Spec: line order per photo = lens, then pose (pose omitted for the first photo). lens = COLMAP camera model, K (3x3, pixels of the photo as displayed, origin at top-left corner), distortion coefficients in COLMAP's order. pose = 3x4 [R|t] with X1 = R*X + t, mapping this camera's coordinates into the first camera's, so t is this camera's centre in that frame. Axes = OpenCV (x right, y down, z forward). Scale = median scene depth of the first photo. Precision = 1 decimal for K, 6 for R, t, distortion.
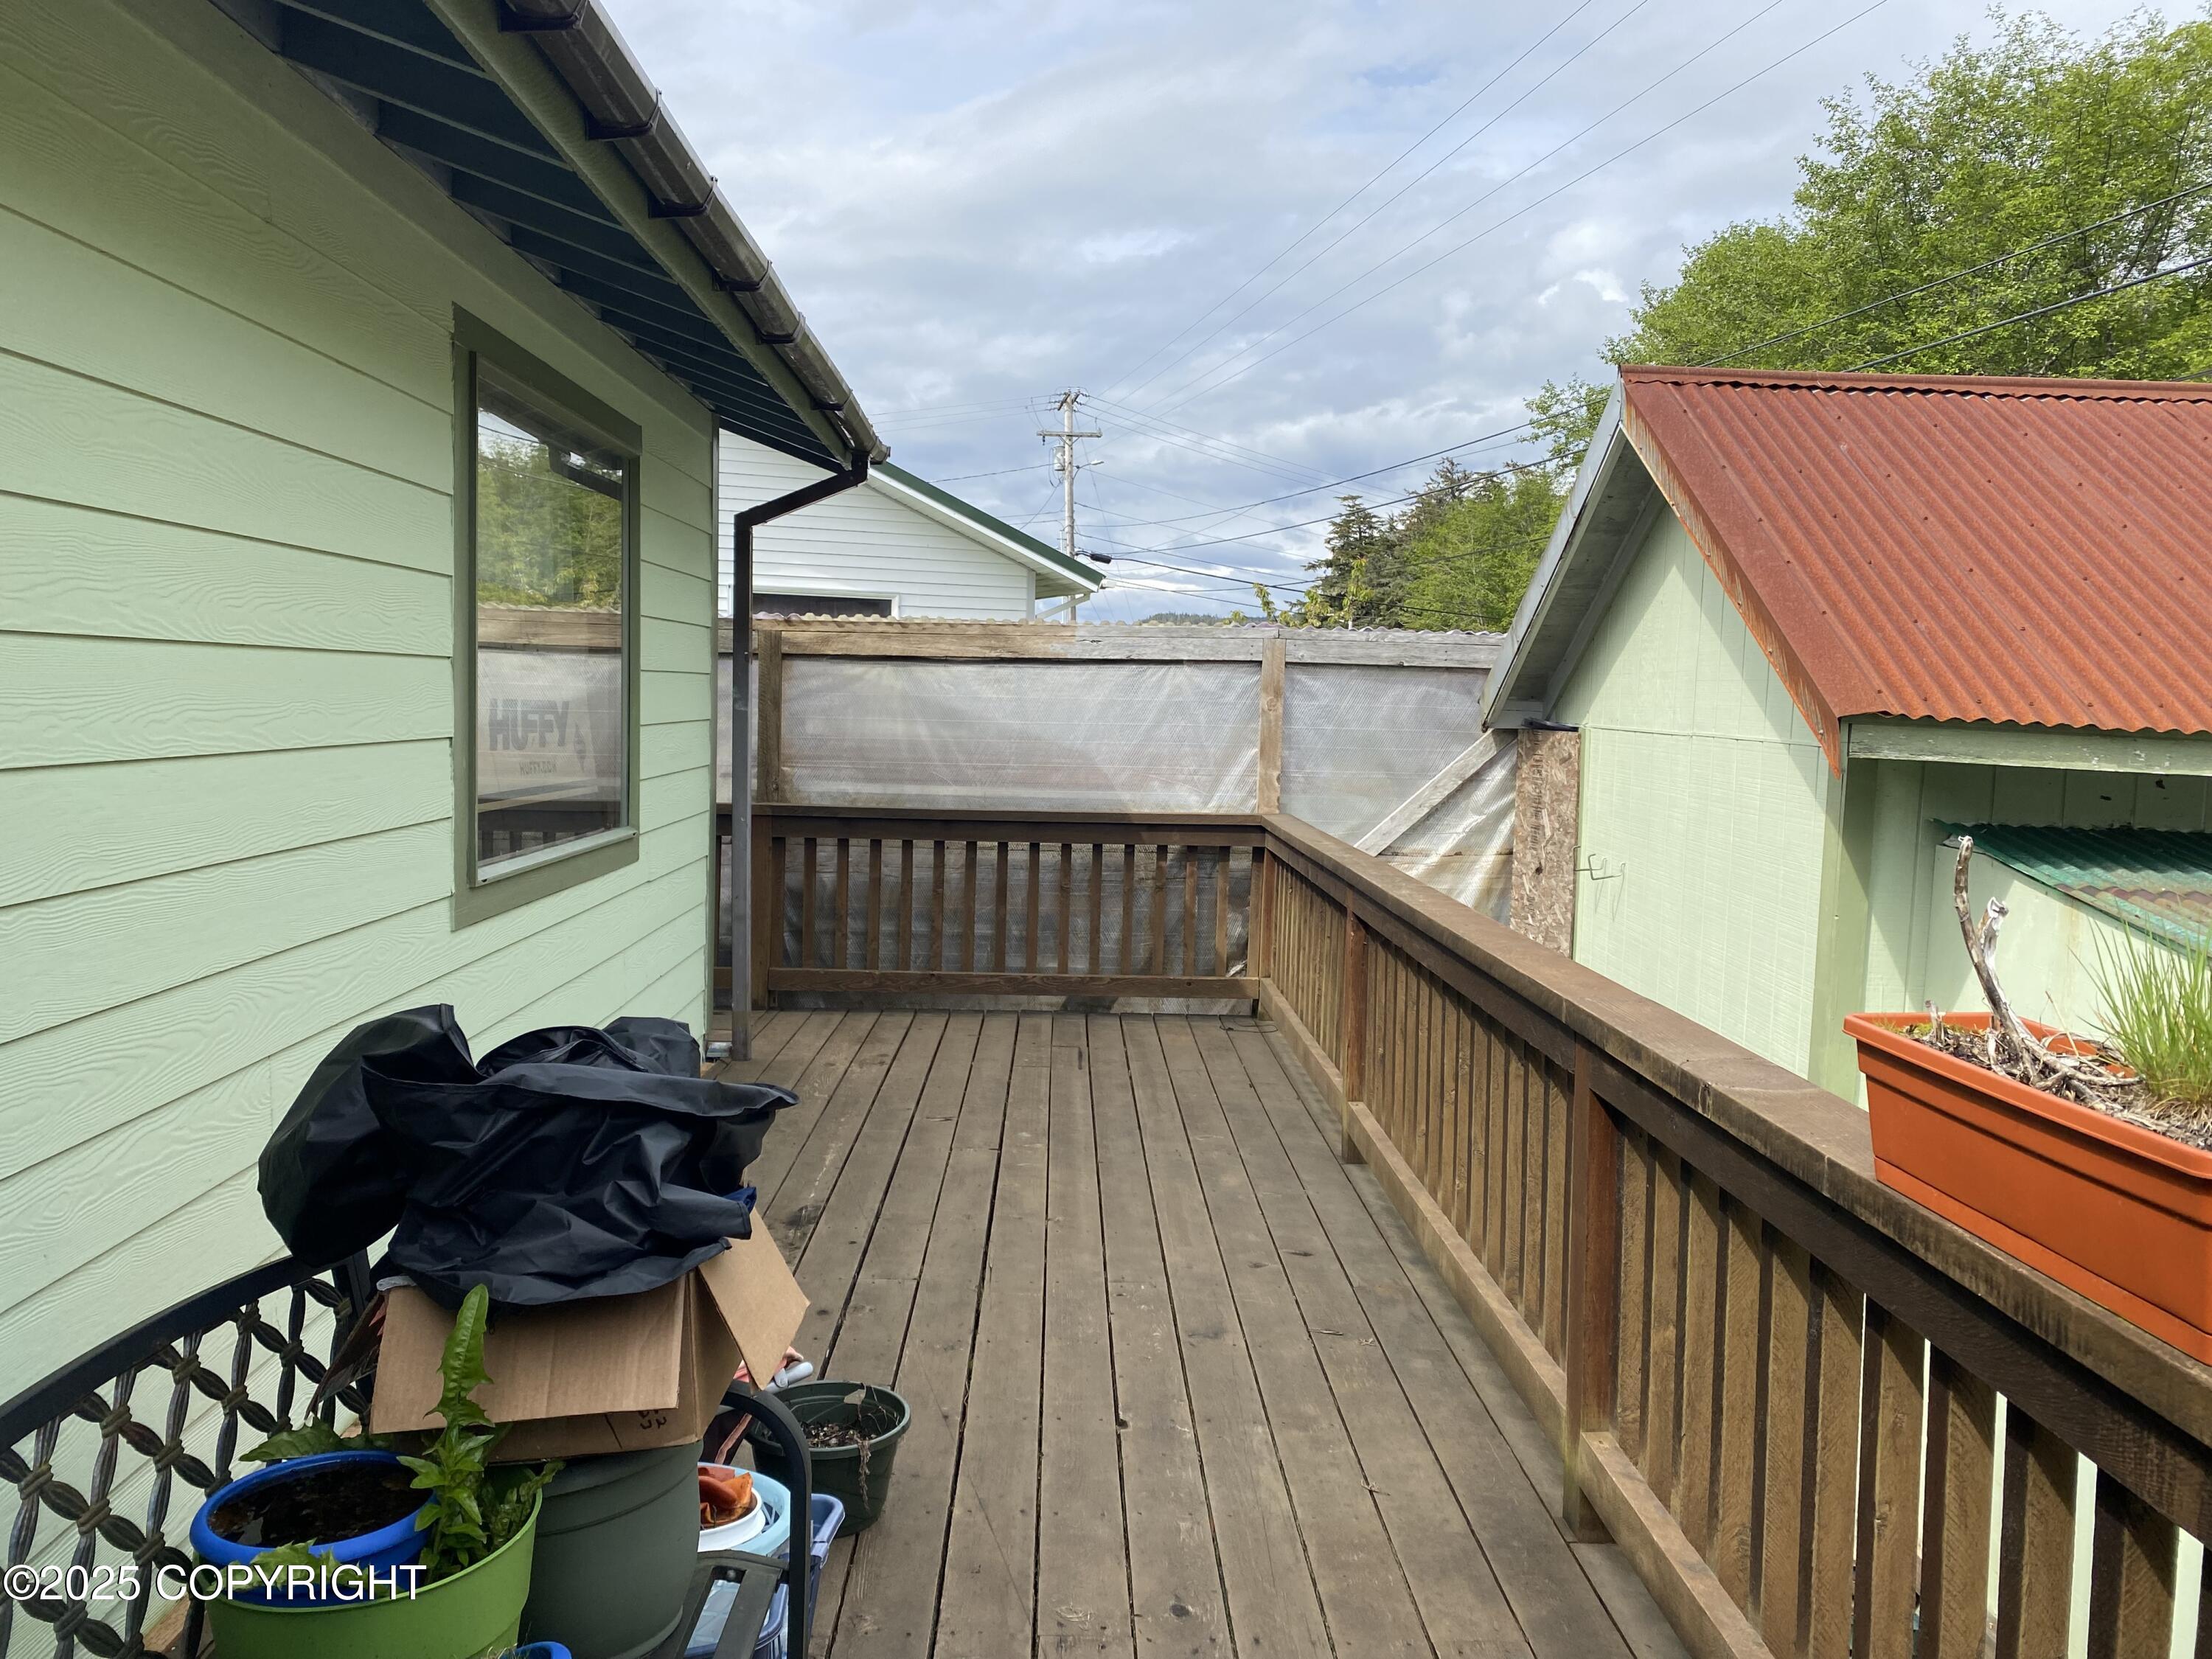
lens RADIAL K [[1663.1, 0, 1115.1], [0, 1663.1, 801.5], [0, 0, 1]] dist [0.038499, -0.033907]
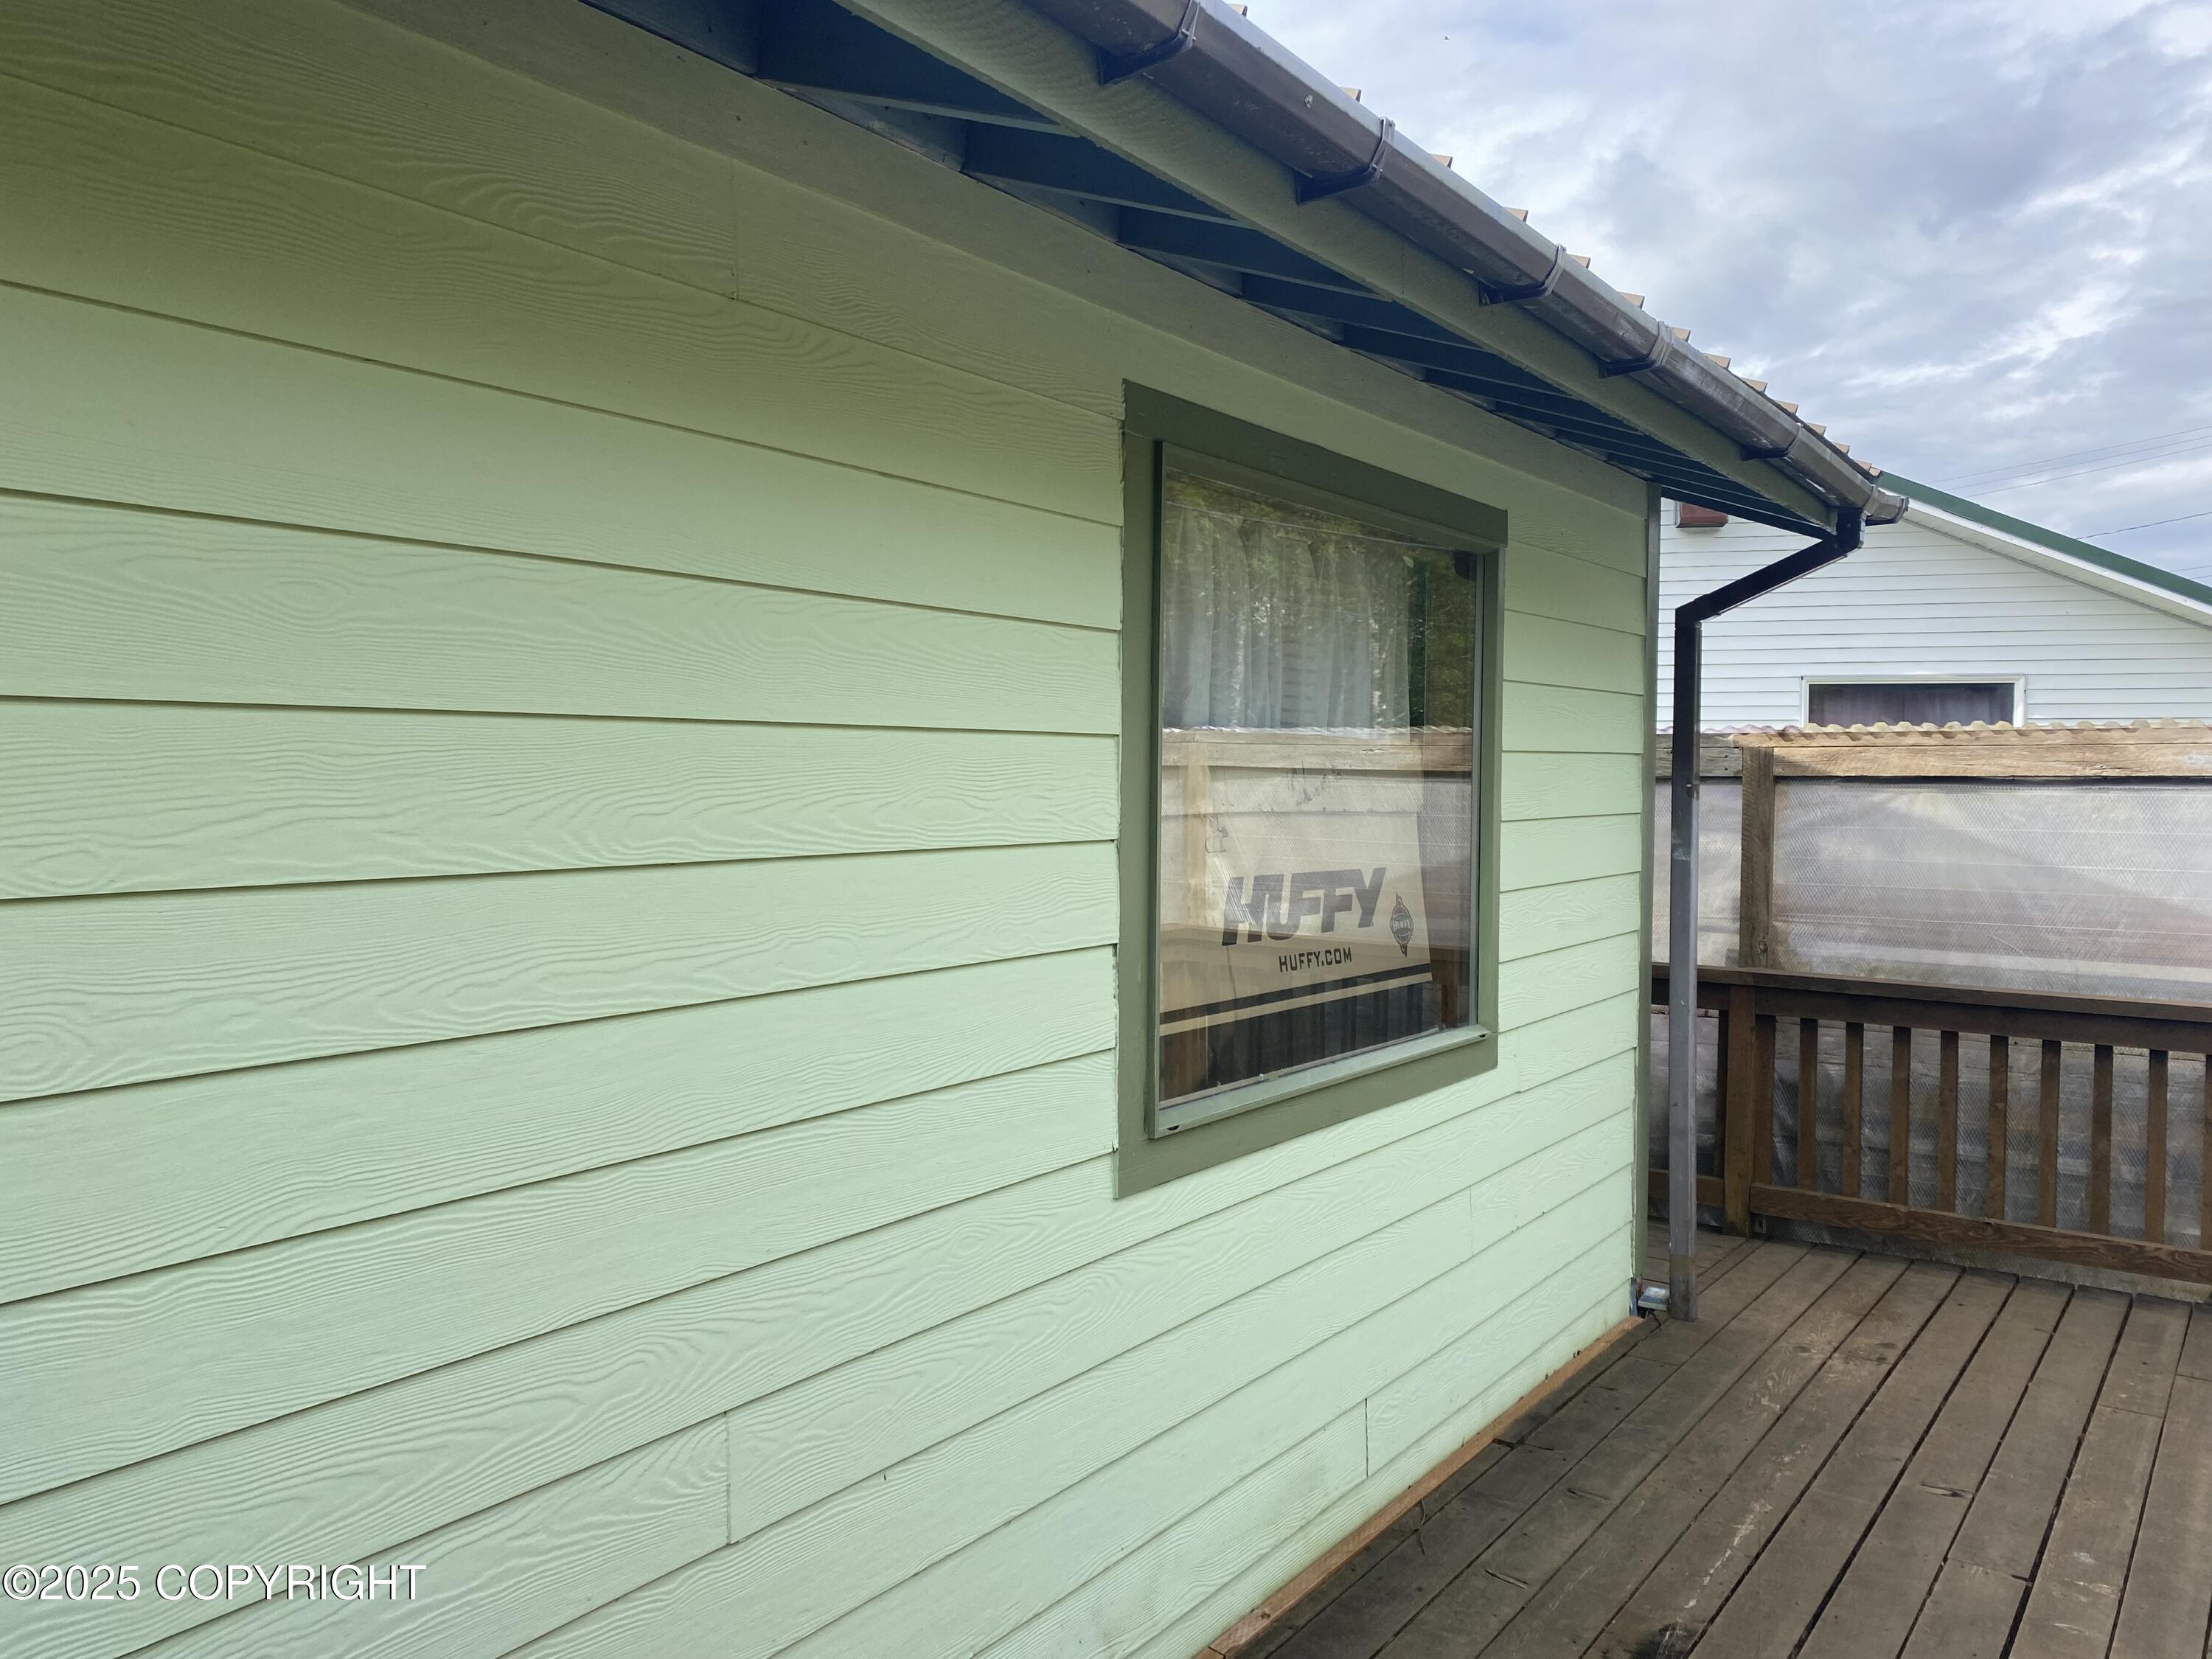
lens RADIAL K [[1663.1, 0, 1115.1], [0, 1663.1, 801.5], [0, 0, 1]] dist [0.038499, -0.033907]
pose [[0.793508, -0.006363, -0.608526, 0.036545], [-0.026435, 0.998641, -0.044913, -0.038743], [0.607985, 0.051725, 0.792262, 0.221211]]
